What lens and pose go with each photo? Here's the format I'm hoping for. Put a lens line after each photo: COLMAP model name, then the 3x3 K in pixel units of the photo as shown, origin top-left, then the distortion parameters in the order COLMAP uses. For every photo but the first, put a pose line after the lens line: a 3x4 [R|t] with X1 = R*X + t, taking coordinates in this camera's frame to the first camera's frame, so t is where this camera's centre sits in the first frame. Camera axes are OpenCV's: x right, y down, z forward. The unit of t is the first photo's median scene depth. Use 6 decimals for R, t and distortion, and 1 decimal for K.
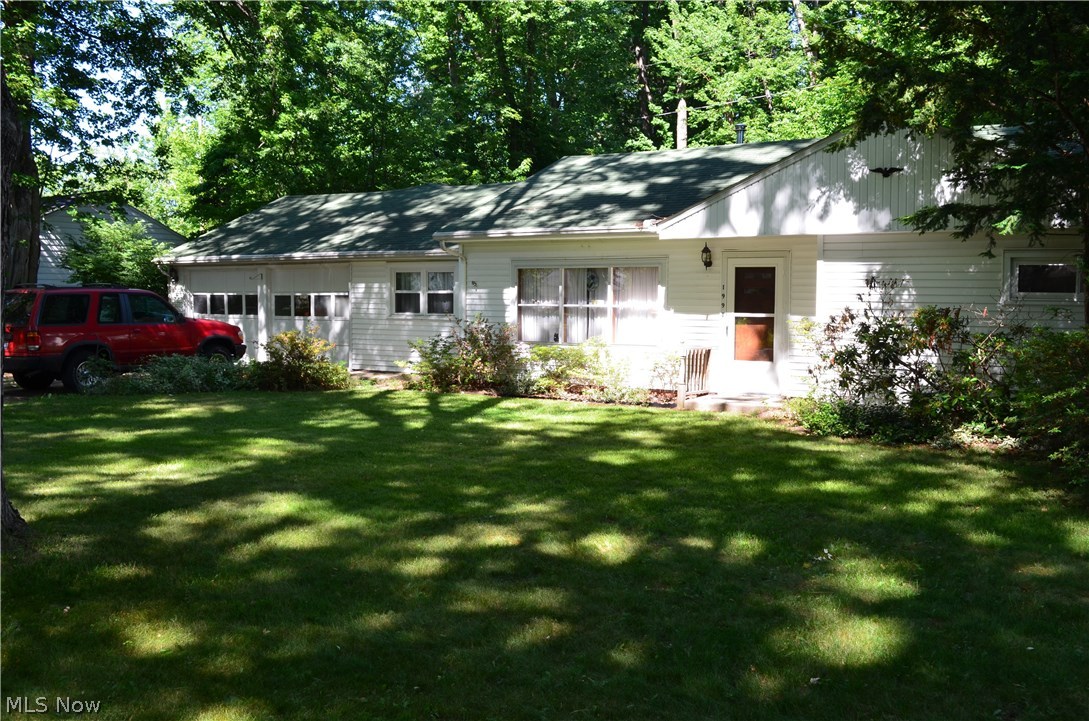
lens RADIAL K [[1065.4, 0, 553.0], [0, 1065.4, 372.1], [0, 0, 1]] dist [-0.019999, 0.000000]
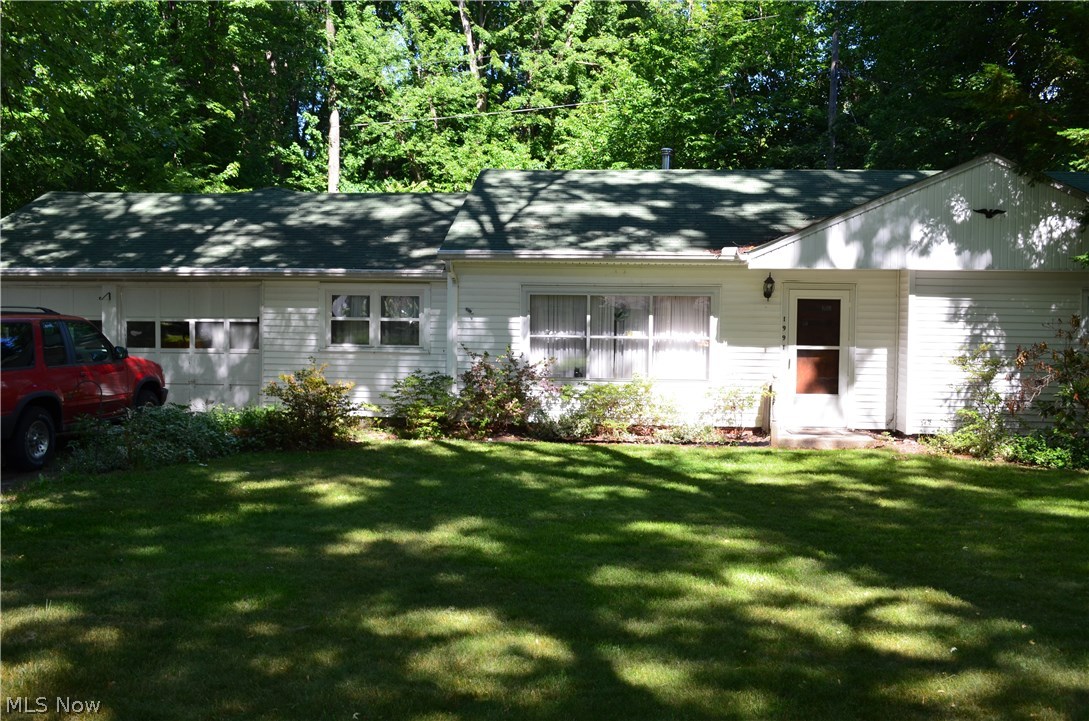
lens RADIAL K [[1065.4, 0, 540.8], [0, 1065.4, 361.8], [0, 0, 1]] dist [-0.019999, 0.000000]
pose [[0.880254, -0.013710, 0.474304, -0.467553], [0.025699, 0.999493, -0.018804, -0.026434], [-0.473806, 0.028742, 0.880160, 0.234729]]
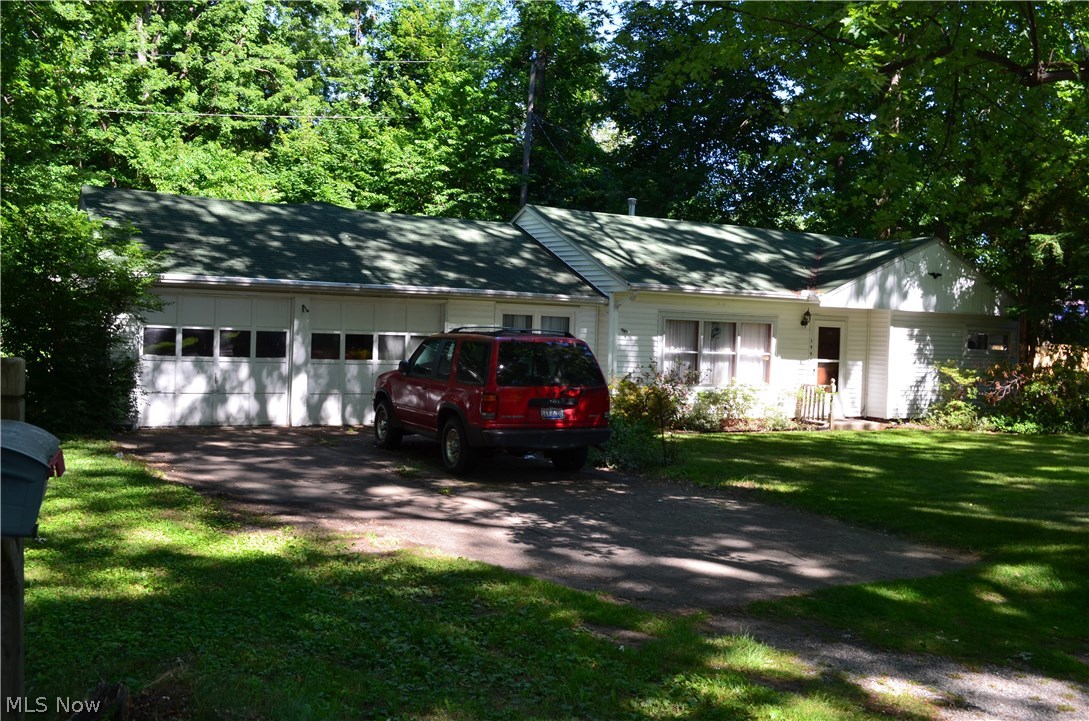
lens RADIAL K [[1065.4, 0, 546.4], [0, 1065.4, 358.4], [0, 0, 1]] dist [-0.019999, 0.000000]
pose [[0.476959, -0.011968, 0.878844, -1.122333], [0.030672, 0.999525, -0.003035, -0.059037], [-0.878390, 0.028403, 0.477100, 0.610387]]
